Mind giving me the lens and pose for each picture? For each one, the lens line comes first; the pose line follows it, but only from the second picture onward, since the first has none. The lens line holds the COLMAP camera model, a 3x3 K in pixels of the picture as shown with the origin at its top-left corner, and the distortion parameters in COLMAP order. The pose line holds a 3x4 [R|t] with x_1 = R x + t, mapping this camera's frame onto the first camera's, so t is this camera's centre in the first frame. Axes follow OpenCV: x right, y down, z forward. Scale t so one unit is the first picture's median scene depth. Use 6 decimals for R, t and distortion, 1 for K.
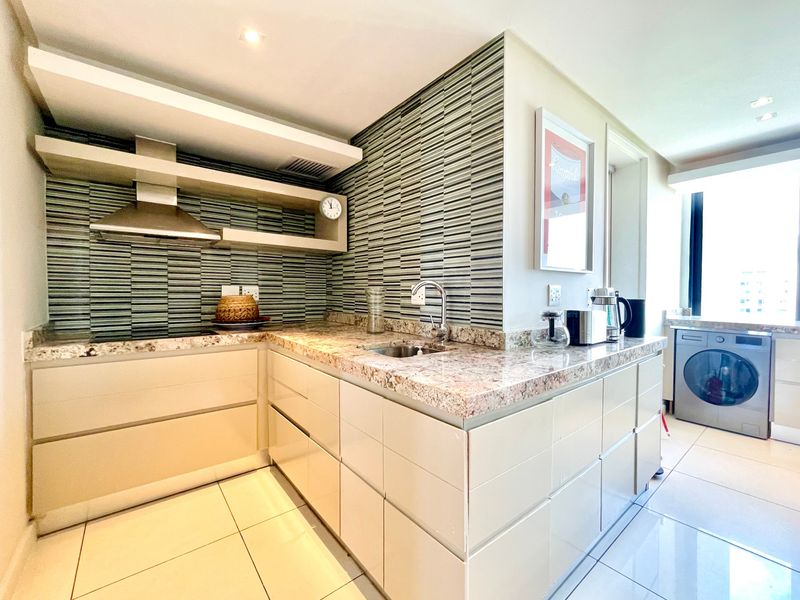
lens RADIAL K [[337.9, 0, 403.6], [0, 337.9, 298.0], [0, 0, 1]] dist [-0.002605, 0.000073]
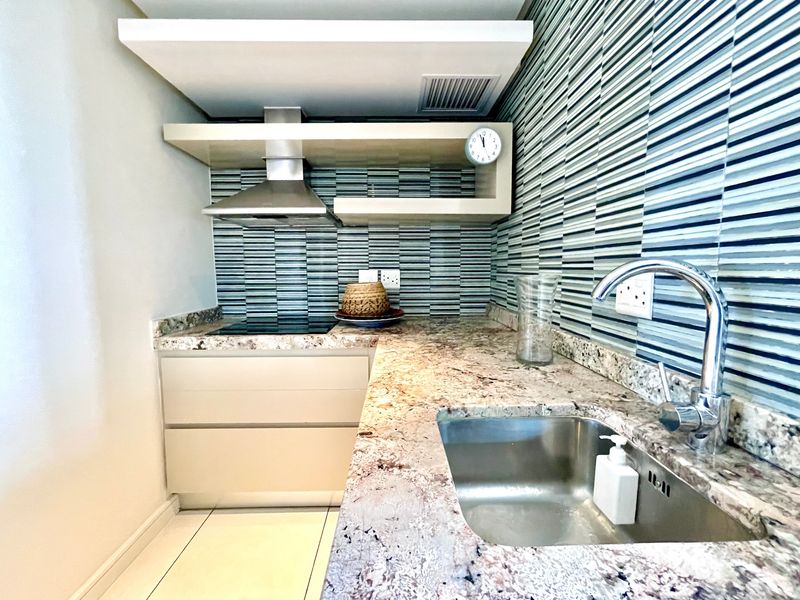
lens RADIAL K [[328.5, 0, 400.1], [0, 328.5, 297.6], [0, 0, 1]] dist [-0.000659, 0.000022]
pose [[0.790781, 0.043262, -0.610569, 0.059766], [-0.000928, 0.997583, 0.069482, -0.029417], [0.612099, -0.054378, 0.788909, 0.473933]]
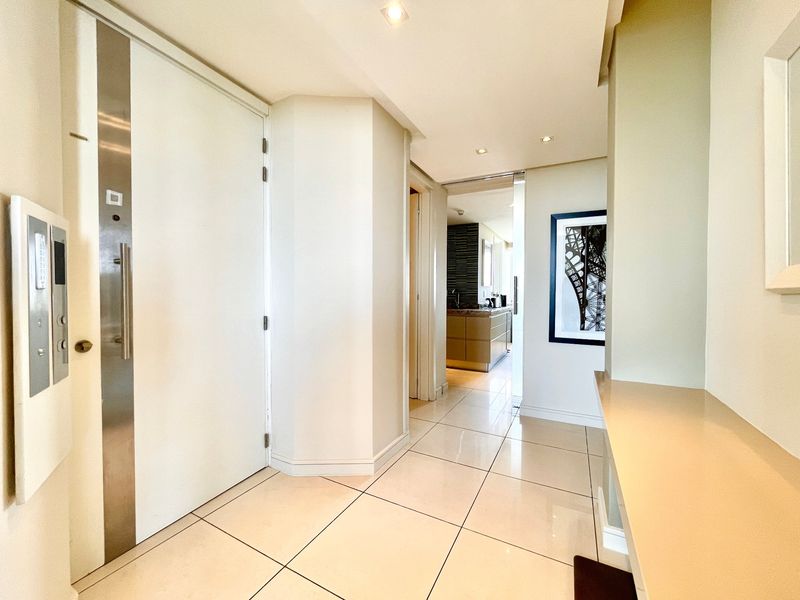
lens RADIAL K [[328.5, 0, 400.1], [0, 328.5, 297.6], [0, 0, 1]] dist [-0.000659, 0.000022]
pose [[0.918194, 0.002038, 0.396126, -1.342508], [0.001186, 0.999968, -0.007894, 0.046486], [-0.396130, 0.007717, 0.918162, -1.357483]]
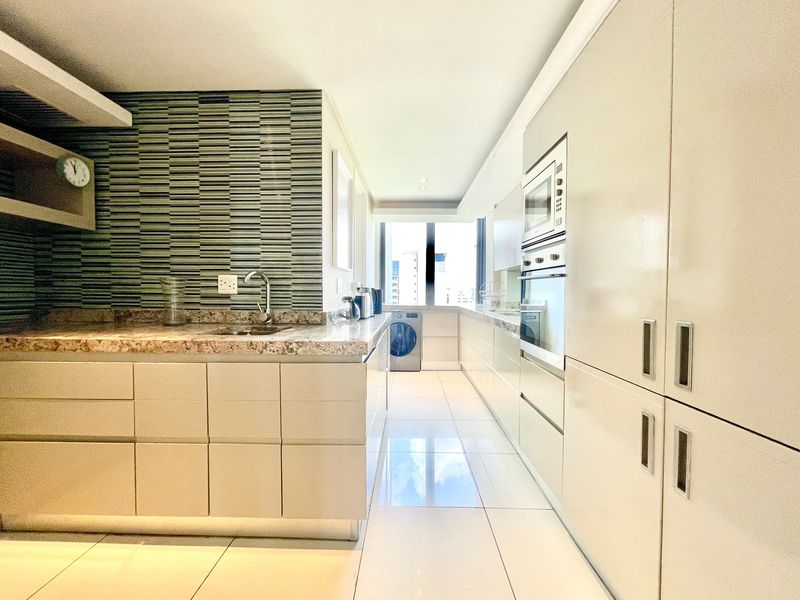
lens RADIAL K [[337.9, 0, 403.6], [0, 337.9, 298.0], [0, 0, 1]] dist [-0.002605, 0.000073]
pose [[0.642218, -0.015266, 0.766370, -0.385044], [0.012511, 0.999877, 0.009432, 0.027410], [-0.766420, 0.003531, 0.642330, -0.076555]]
